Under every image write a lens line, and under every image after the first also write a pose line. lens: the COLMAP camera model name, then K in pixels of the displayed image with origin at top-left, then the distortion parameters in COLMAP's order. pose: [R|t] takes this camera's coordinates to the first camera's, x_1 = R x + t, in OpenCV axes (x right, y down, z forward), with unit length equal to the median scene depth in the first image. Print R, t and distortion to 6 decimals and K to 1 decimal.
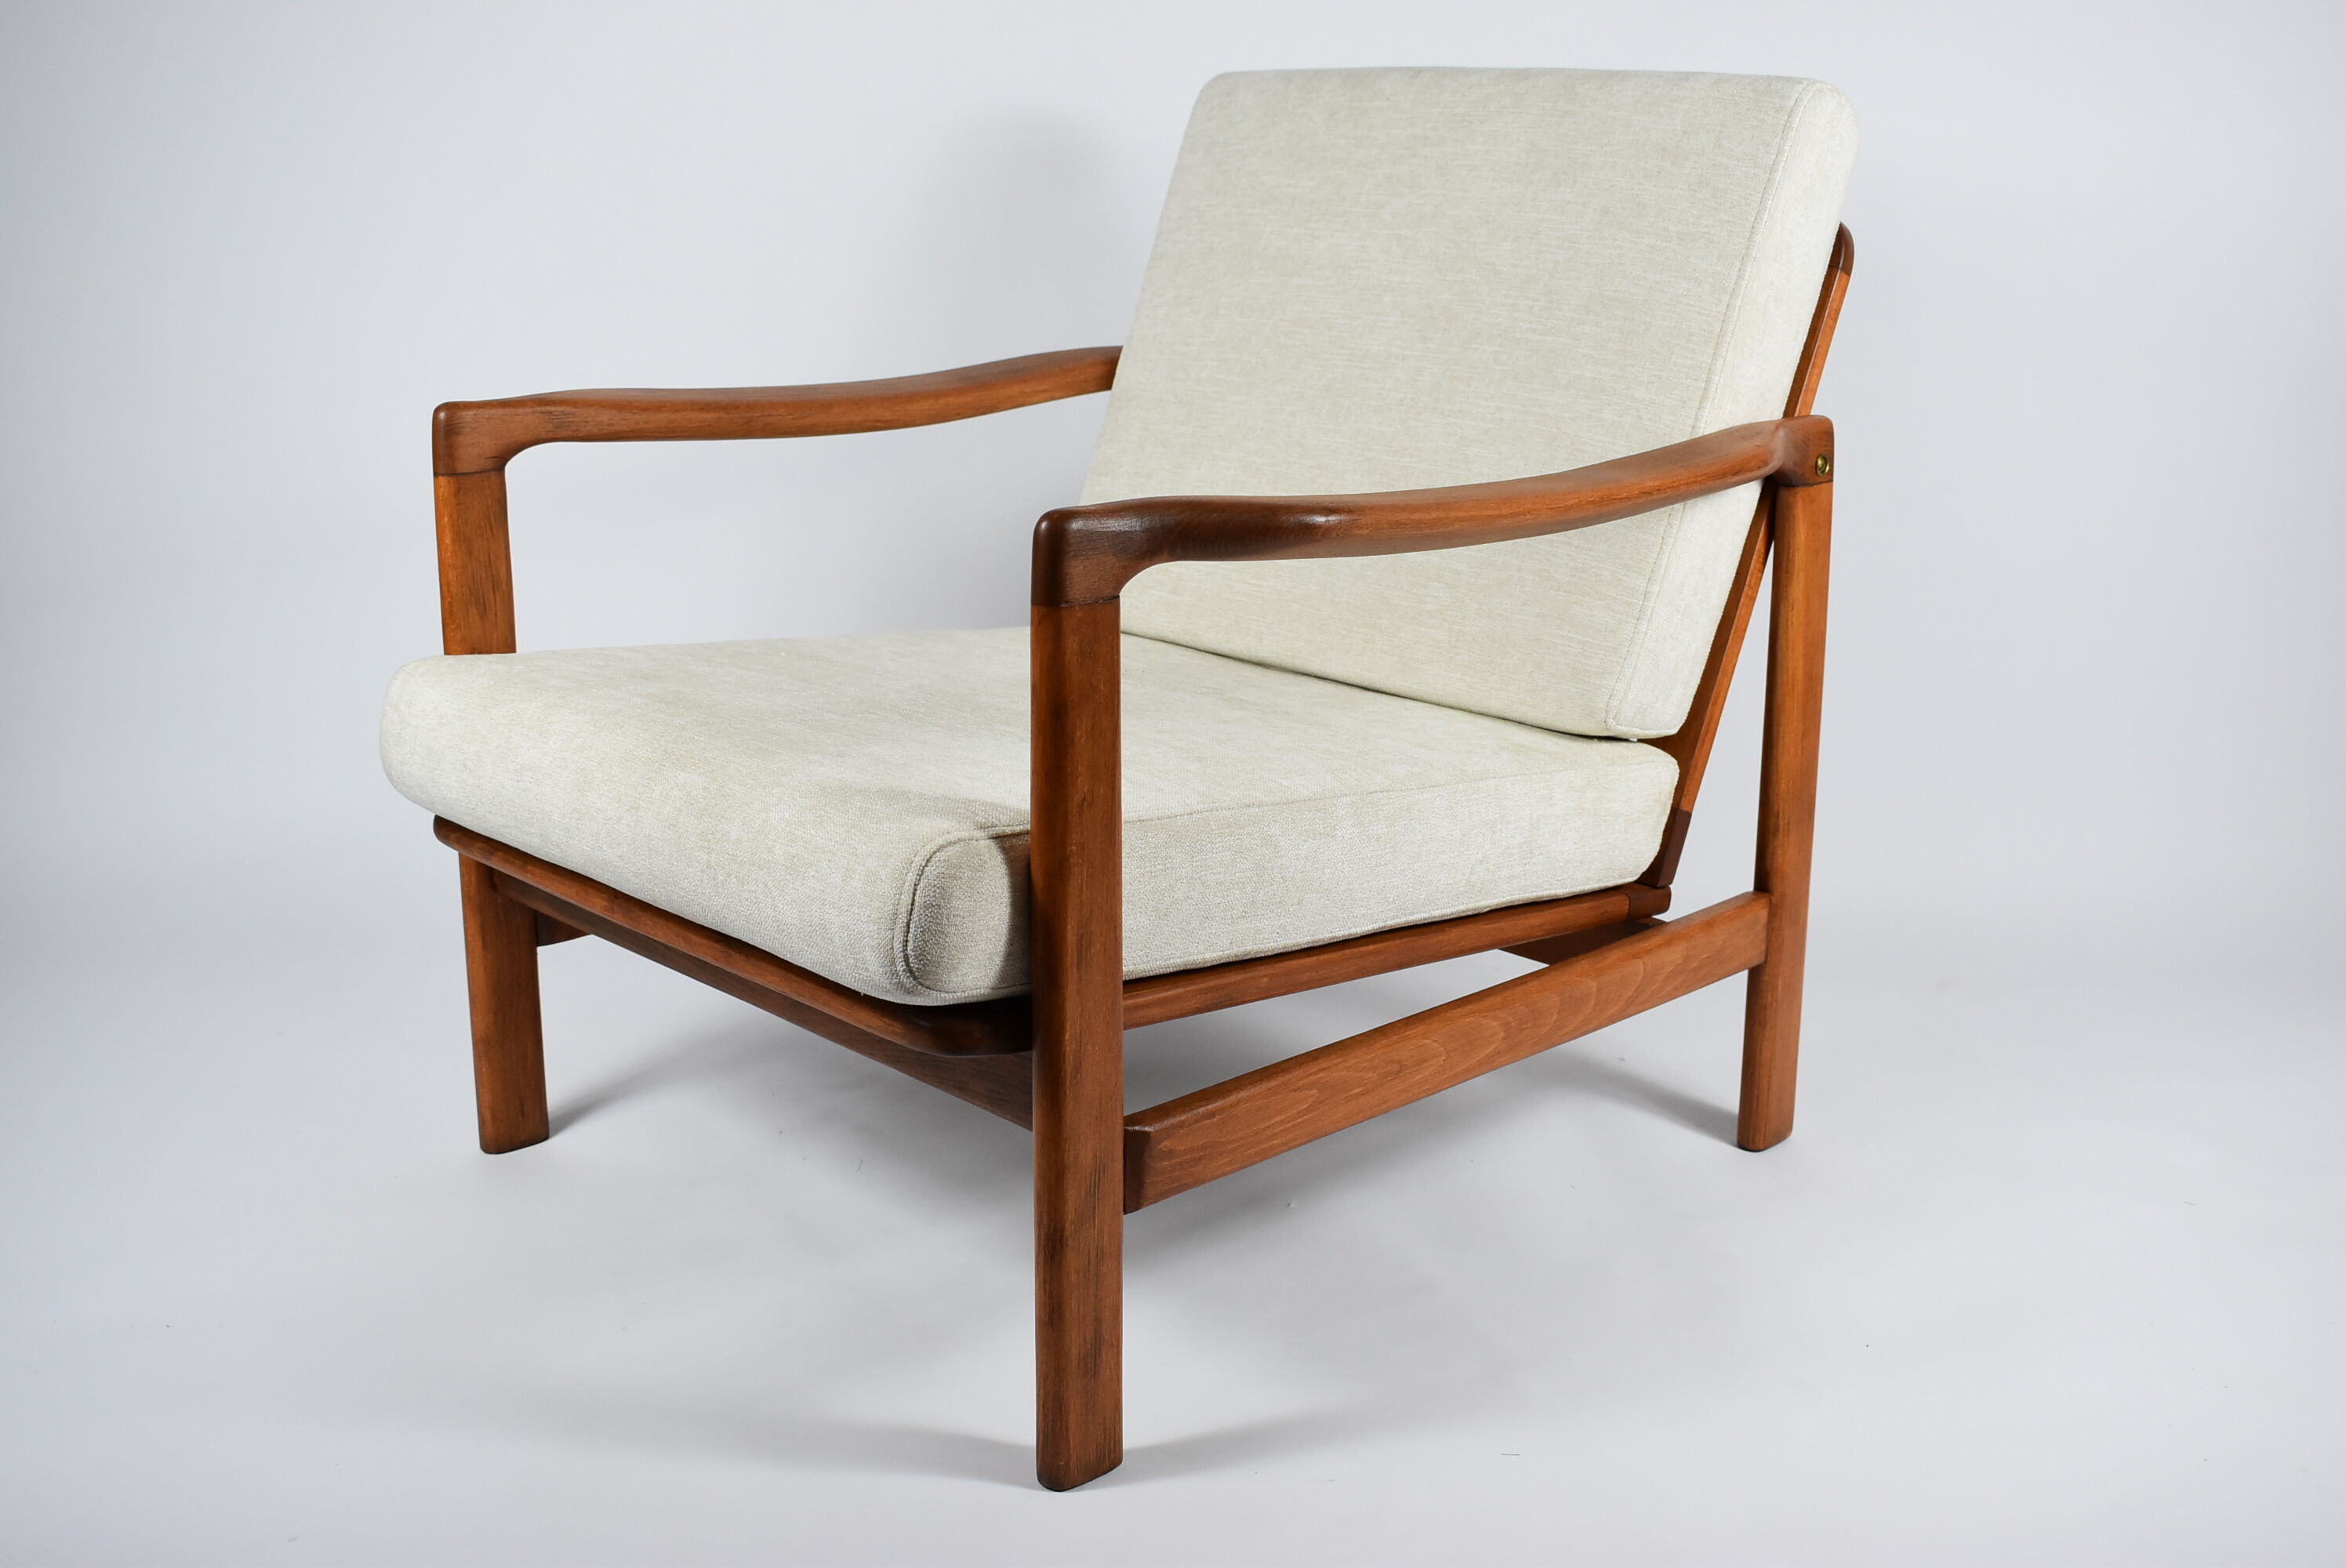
lens RADIAL K [[2513.9, 0, 1173.0], [0, 2513.9, 784.0], [0, 0, 1]] dist [-0.083544, -0.004390]
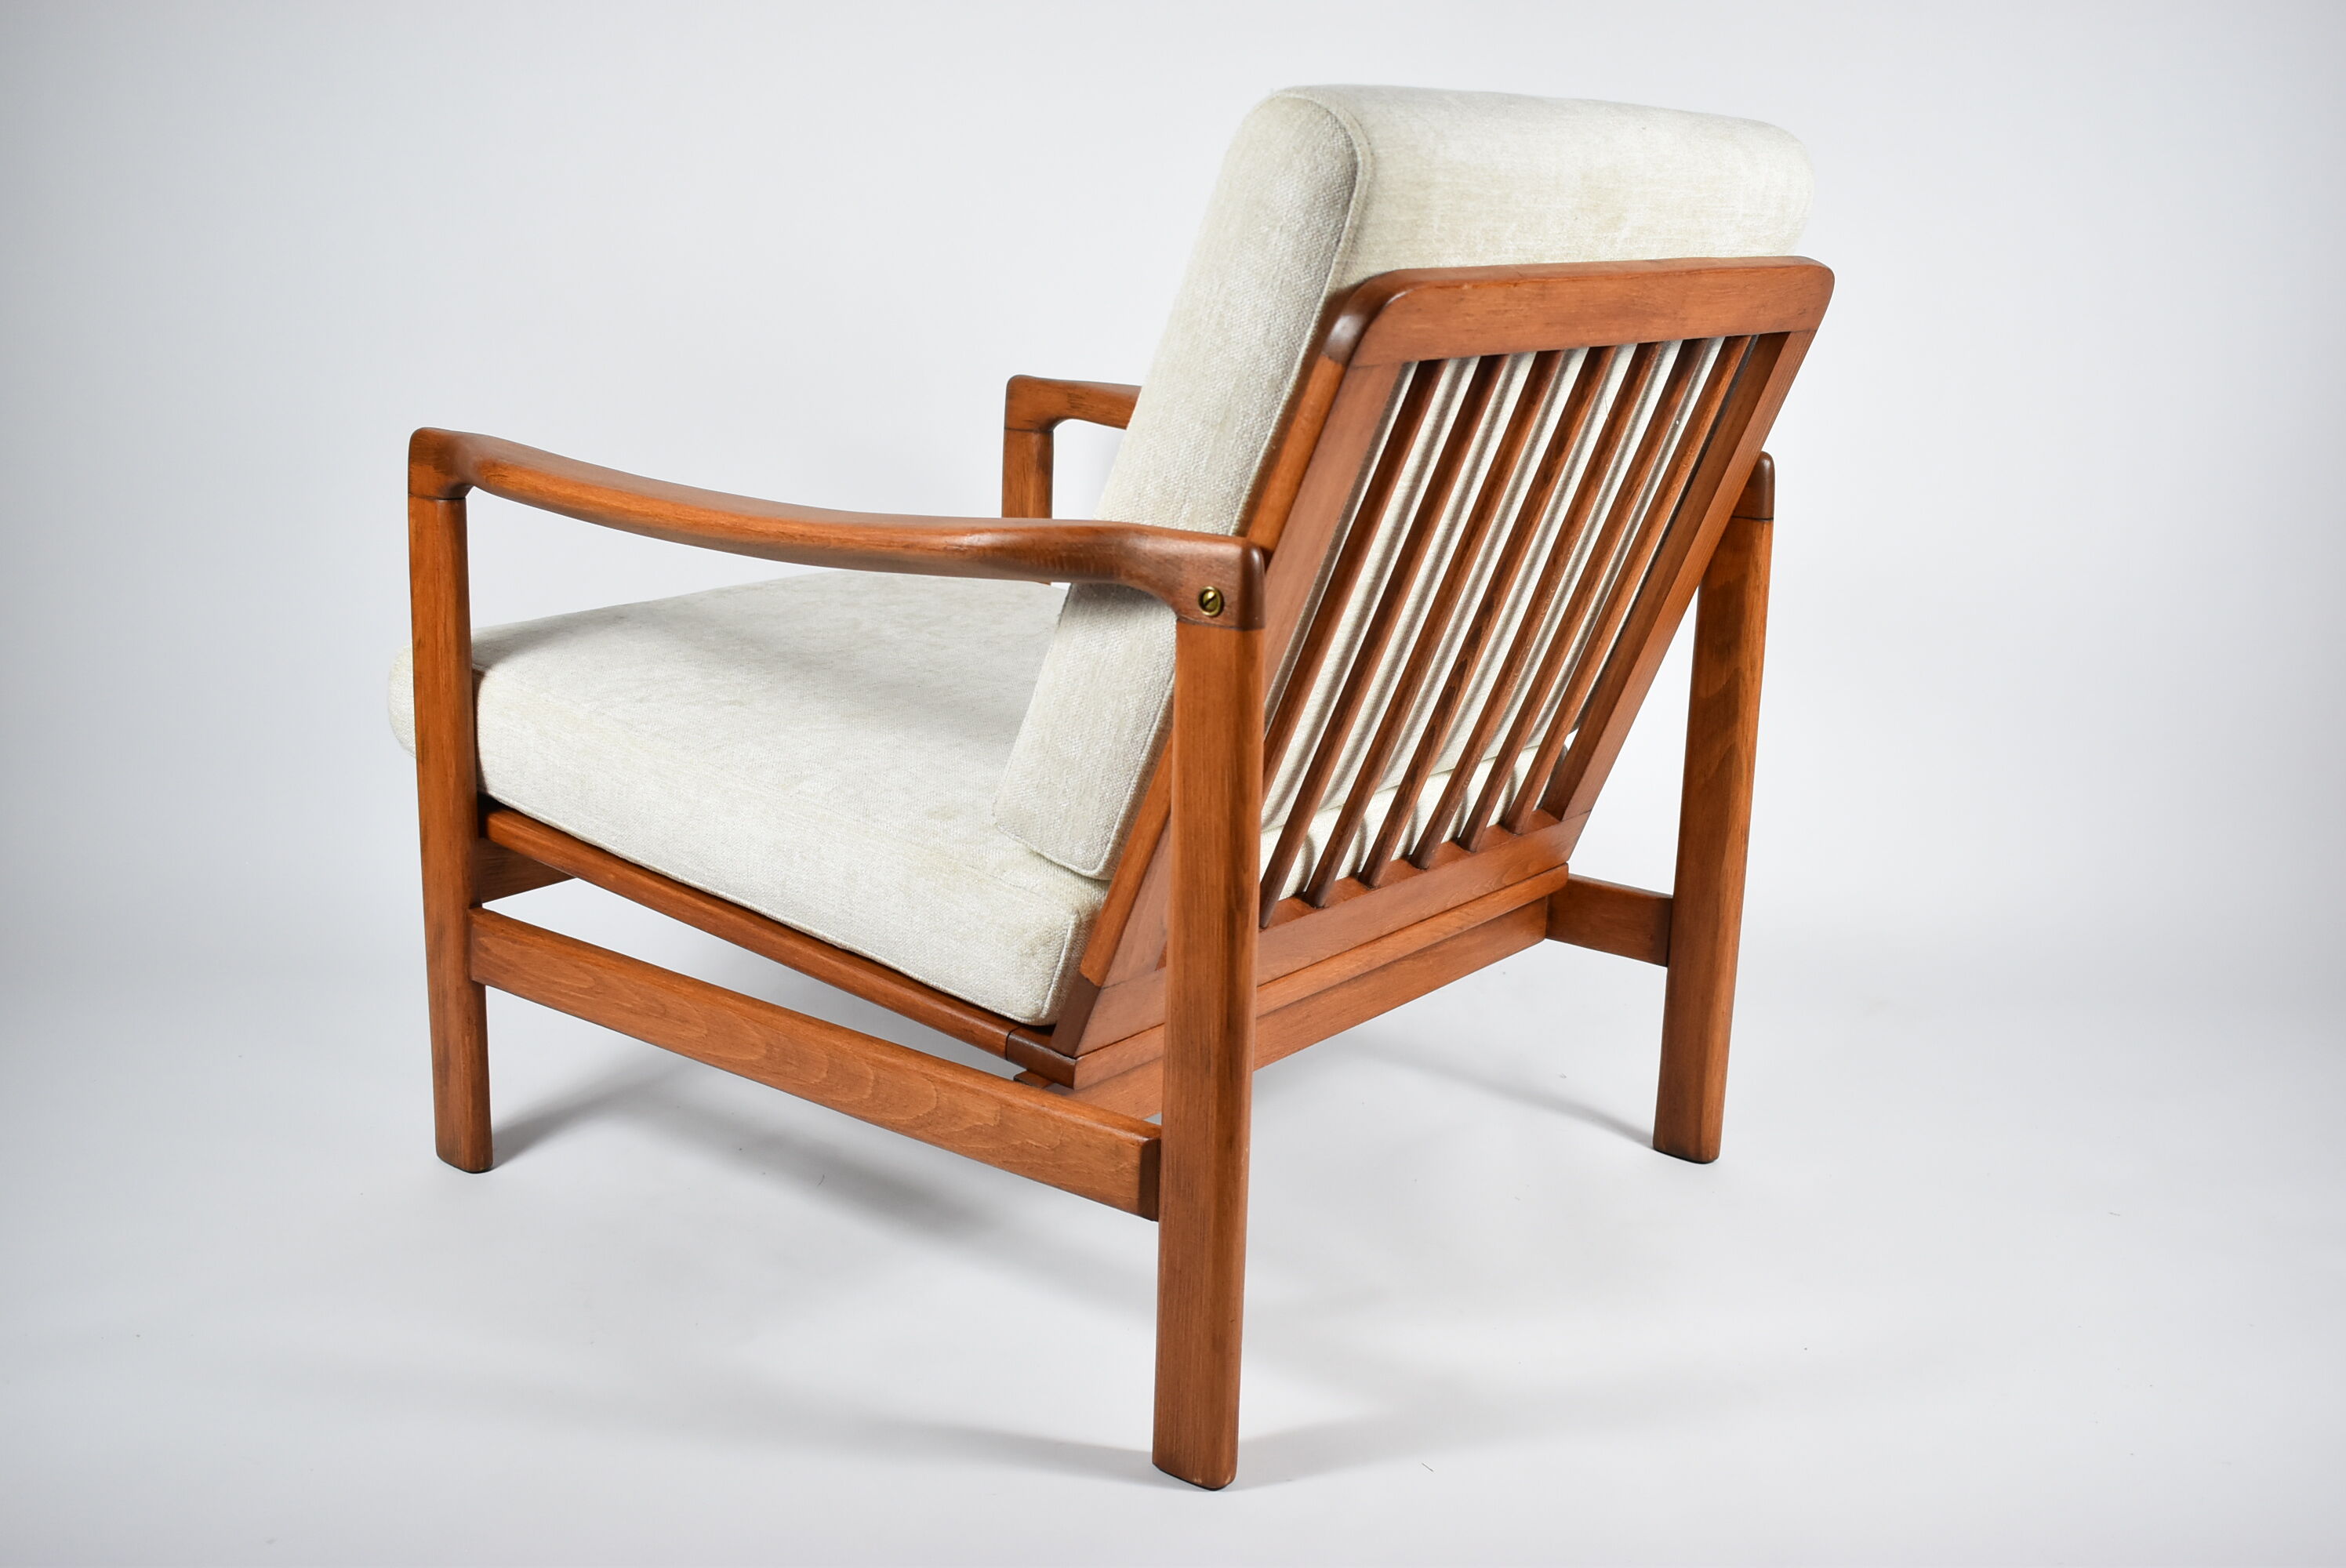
lens RADIAL K [[2513.9, 0, 1173.0], [0, 2513.9, 784.0], [0, 0, 1]] dist [-0.083544, -0.004390]
pose [[0.130279, 0.234672, -0.963305, 1.005281], [-0.276400, 0.941664, 0.192019, -0.219800], [0.952172, 0.241241, 0.187542, 0.863665]]
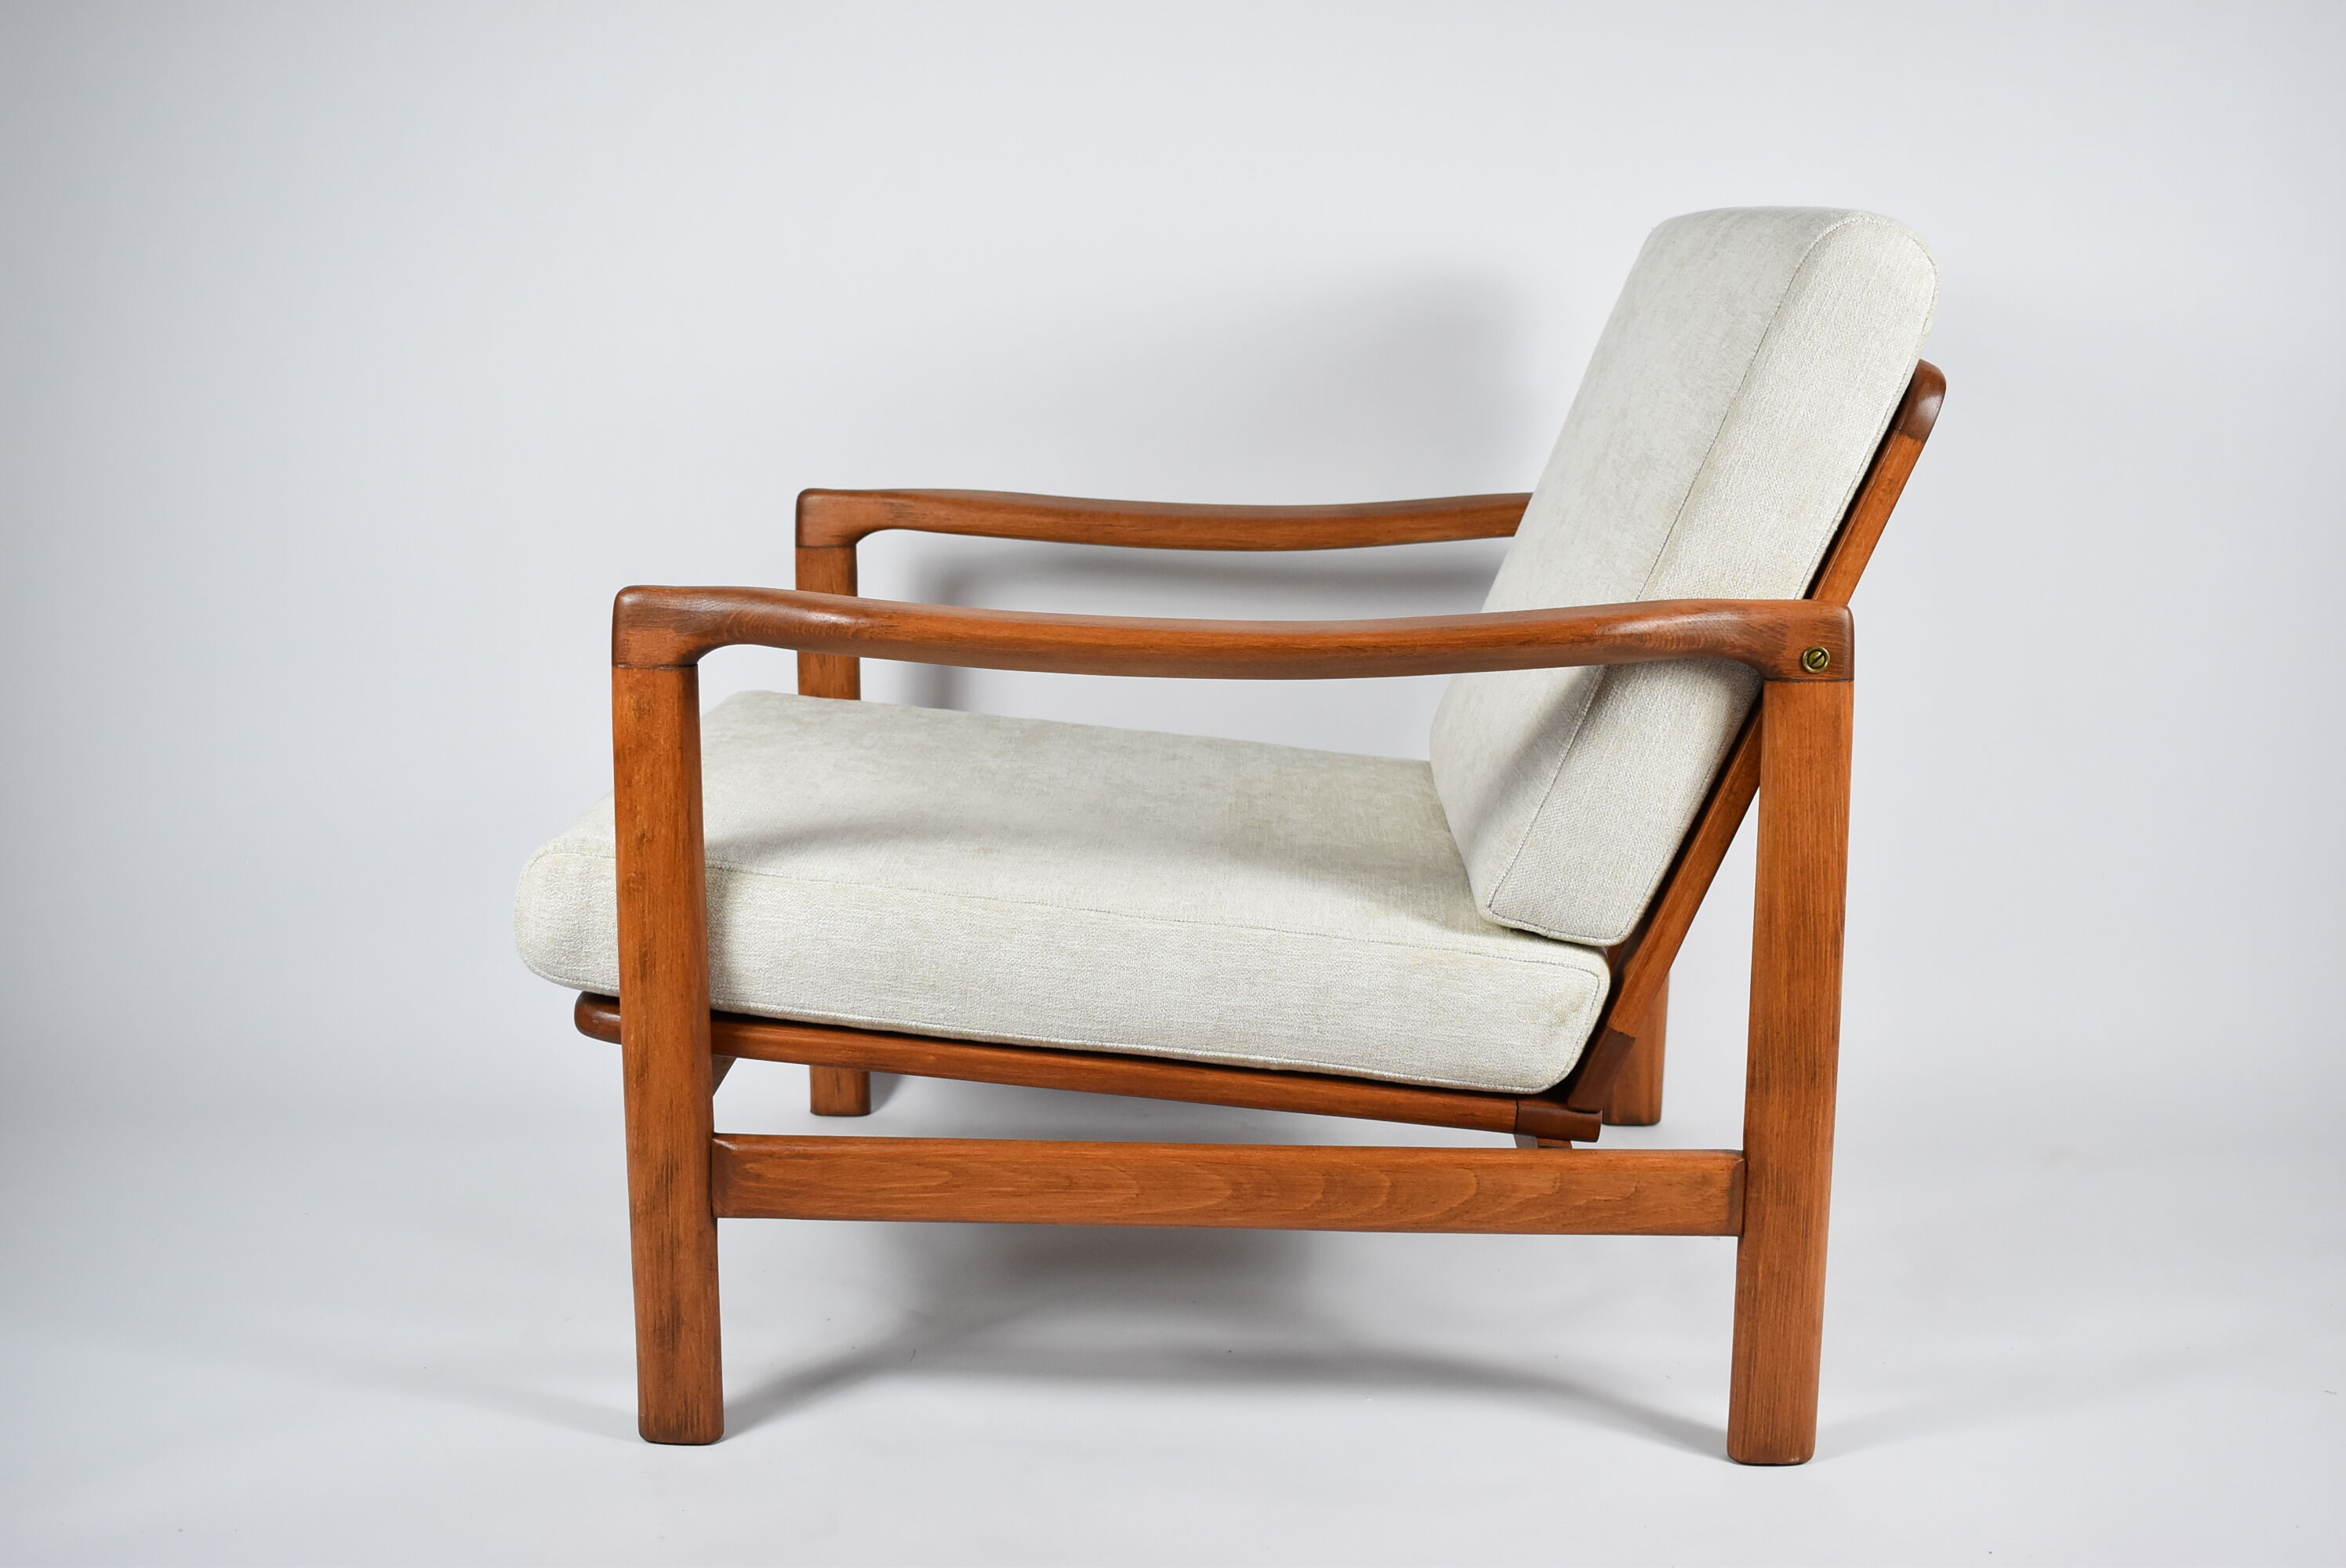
lens RADIAL K [[2513.9, 0, 1173.0], [0, 2513.9, 784.0], [0, 0, 1]] dist [-0.083544, -0.004390]
pose [[0.694503, 0.140374, -0.705663, 0.711048], [-0.184642, 0.982709, 0.013764, -0.058551], [0.695394, 0.120736, 0.708414, 0.259044]]
